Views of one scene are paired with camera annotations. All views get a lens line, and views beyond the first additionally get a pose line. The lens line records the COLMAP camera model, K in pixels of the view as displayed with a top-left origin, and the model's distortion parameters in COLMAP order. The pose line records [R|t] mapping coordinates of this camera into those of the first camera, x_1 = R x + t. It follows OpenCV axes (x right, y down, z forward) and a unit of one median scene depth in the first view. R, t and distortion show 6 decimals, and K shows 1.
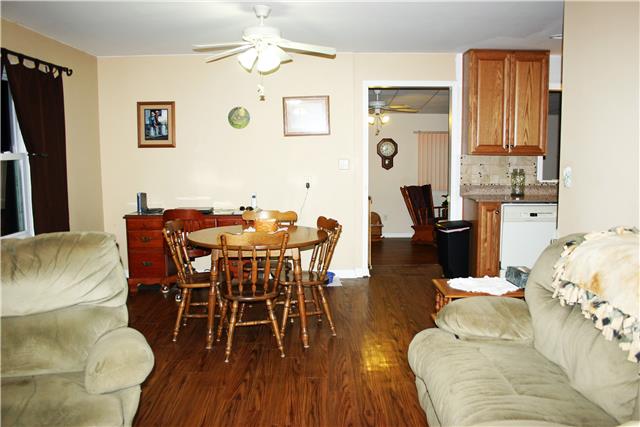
lens RADIAL K [[522.0, 0, 320.0], [0, 522.0, 213.5], [0, 0, 1]] dist [-0.004237, -0.000647]
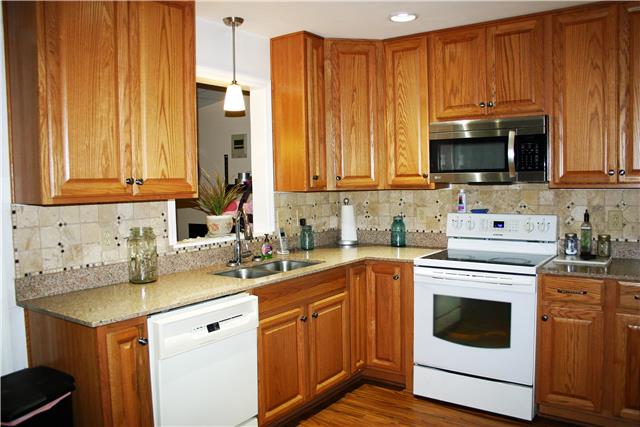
lens RADIAL K [[529.6, 0, 320.1], [0, 529.6, 198.4], [0, 0, 1]] dist [-0.010740, -0.002159]
pose [[0.582775, -0.038074, 0.811741, 0.083571], [0.113918, 0.992866, -0.035216, -0.079245], [-0.804609, 0.112995, 0.582955, 0.603648]]
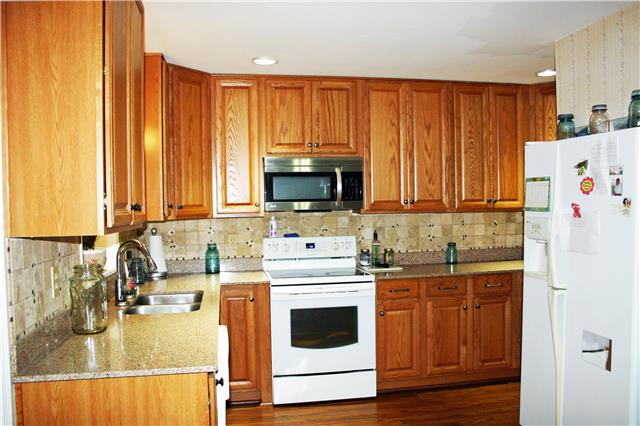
lens RADIAL K [[522.0, 0, 320.0], [0, 522.0, 213.0], [0, 0, 1]] dist [-0.004237, -0.000647]
pose [[-0.114992, -0.012428, 0.993289, -0.156021], [0.139423, 0.989822, 0.028526, -0.155933], [-0.983533, 0.141767, -0.112089, 1.231335]]
